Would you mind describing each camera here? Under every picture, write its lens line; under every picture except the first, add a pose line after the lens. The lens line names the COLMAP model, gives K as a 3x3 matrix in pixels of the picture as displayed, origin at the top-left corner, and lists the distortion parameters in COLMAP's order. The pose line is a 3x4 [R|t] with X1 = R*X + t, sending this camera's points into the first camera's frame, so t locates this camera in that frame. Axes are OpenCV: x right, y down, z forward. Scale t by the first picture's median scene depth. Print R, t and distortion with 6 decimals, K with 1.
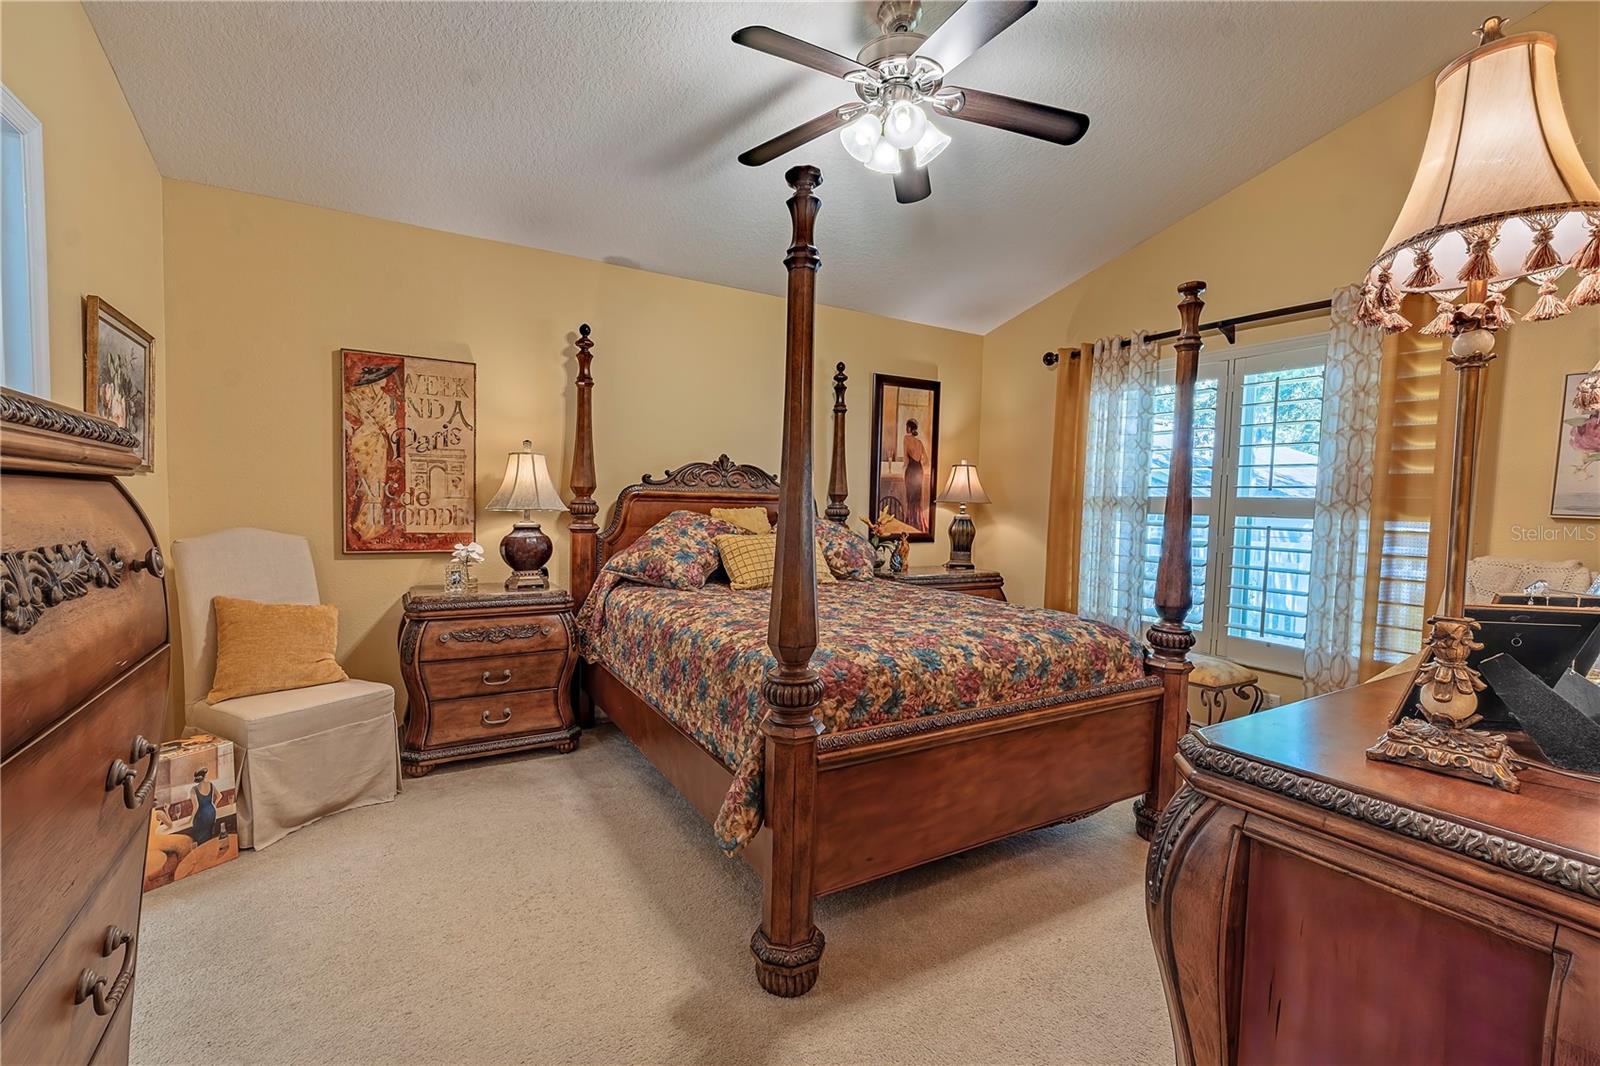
lens RADIAL K [[654.7, 0, 782.6], [0, 654.7, 537.1], [0, 0, 1]] dist [0.000105, 0.000582]
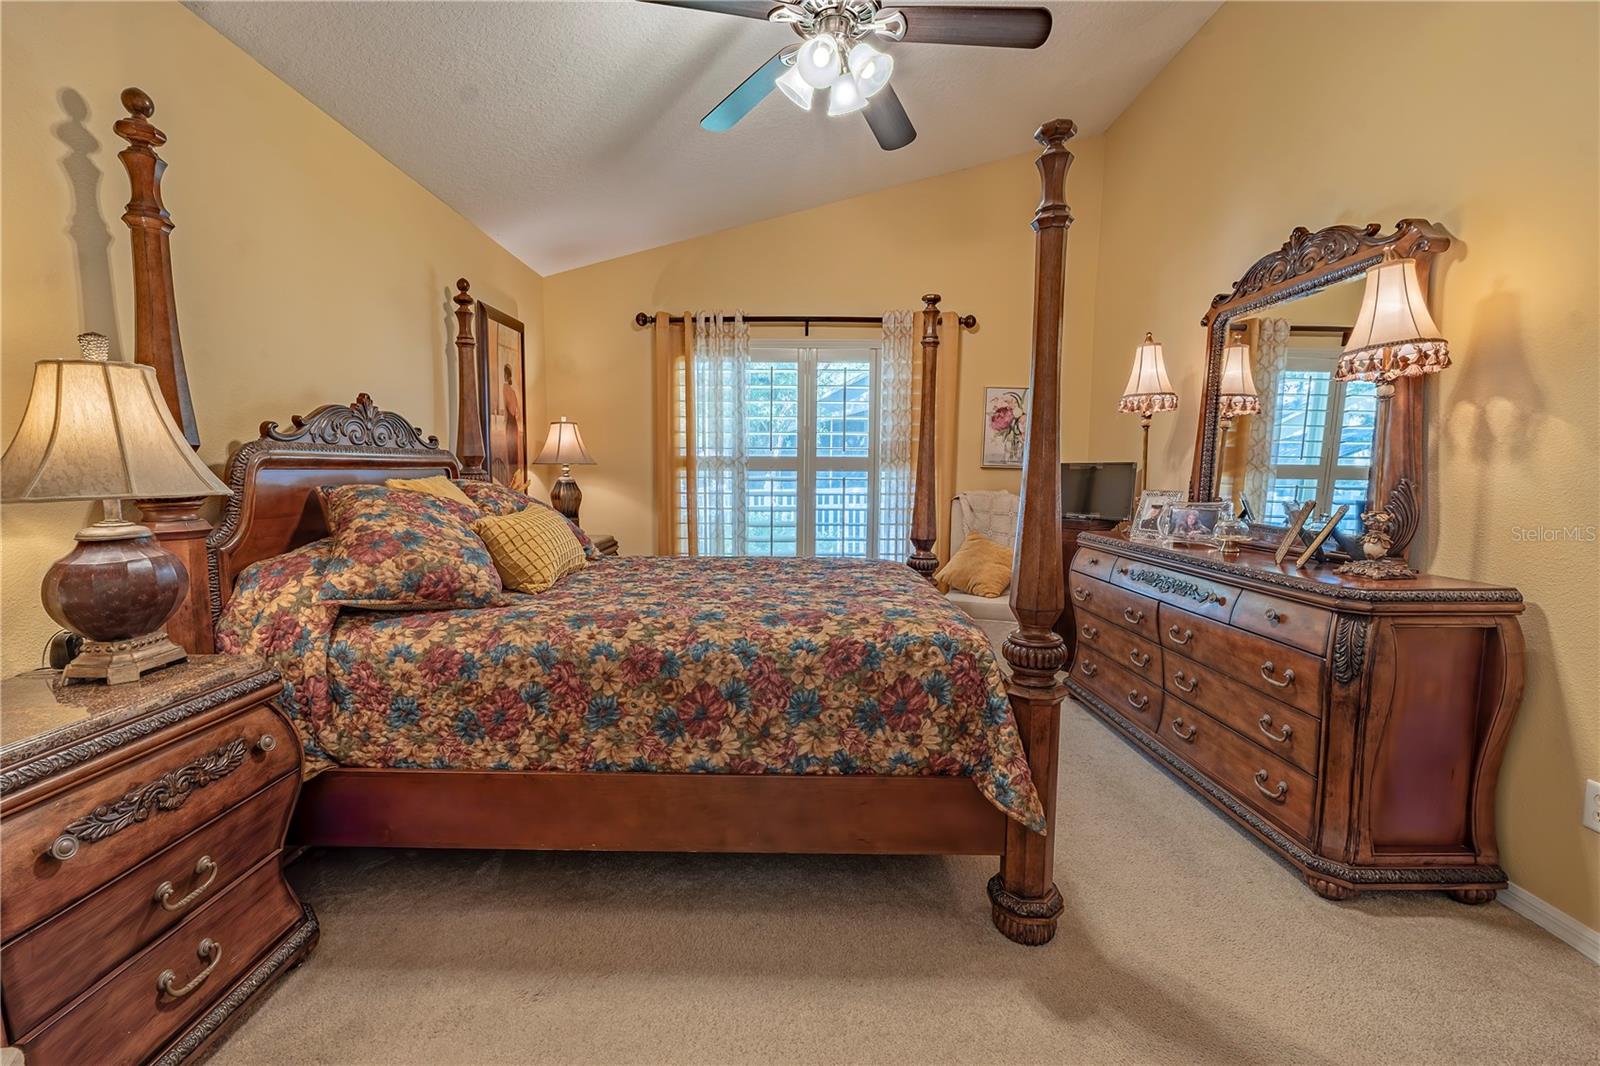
lens RADIAL K [[654.7, 0, 782.6], [0, 654.7, 537.1], [0, 0, 1]] dist [0.000105, 0.000582]
pose [[0.535634, -0.110207, 0.837228, -0.517024], [0.056878, 0.993904, 0.094442, -0.031449], [-0.842533, -0.002966, 0.538637, 0.395023]]
